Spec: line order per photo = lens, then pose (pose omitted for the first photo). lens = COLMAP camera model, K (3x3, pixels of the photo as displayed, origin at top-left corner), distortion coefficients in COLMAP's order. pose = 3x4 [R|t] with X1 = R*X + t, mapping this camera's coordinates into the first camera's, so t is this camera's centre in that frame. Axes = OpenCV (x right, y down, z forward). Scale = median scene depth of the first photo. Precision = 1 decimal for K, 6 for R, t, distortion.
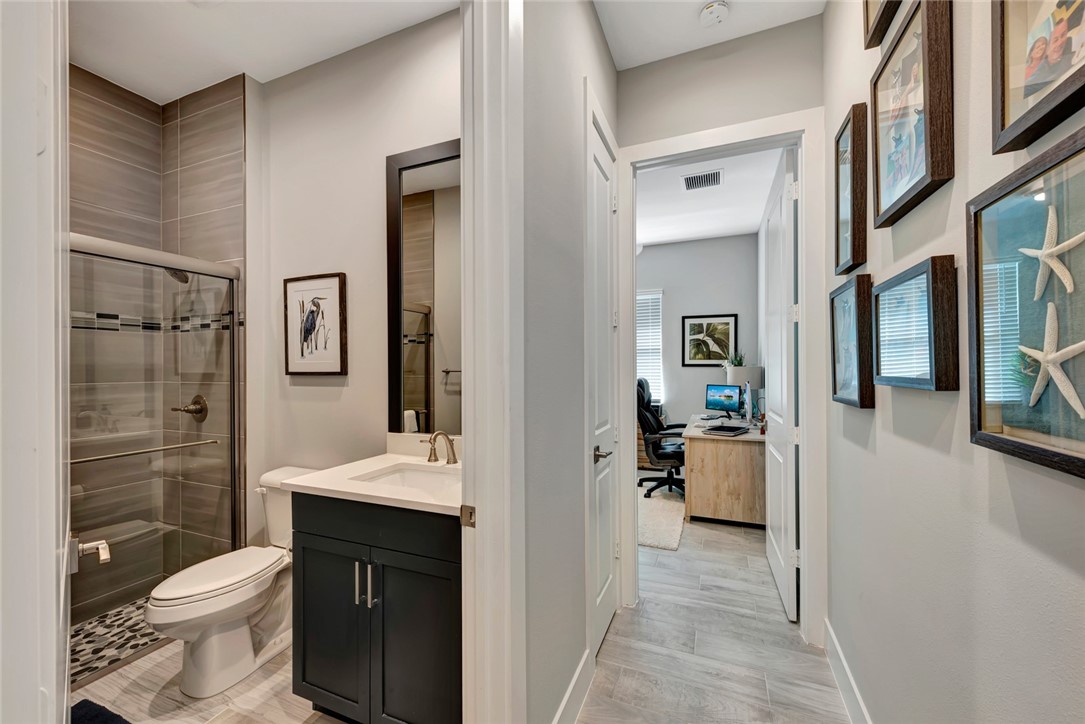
lens RADIAL K [[429.4, 0, 542.2], [0, 429.4, 365.4], [0, 0, 1]] dist [0.013363, -0.001727]
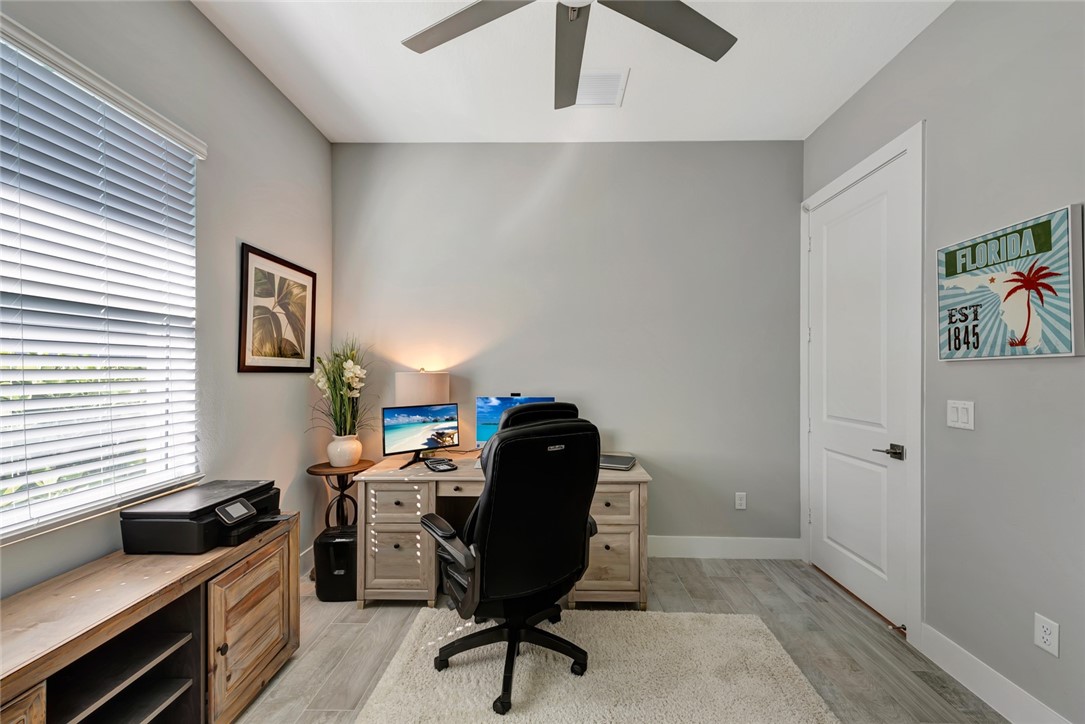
lens RADIAL K [[429.4, 0, 546.8], [0, 429.4, 366.7], [0, 0, 1]] dist [0.013363, -0.001727]
pose [[-0.374282, 0.009190, 0.927270, -0.145517], [-0.008925, 0.999869, -0.013512, 0.000984], [-0.927272, -0.013333, -0.374150, 0.911458]]
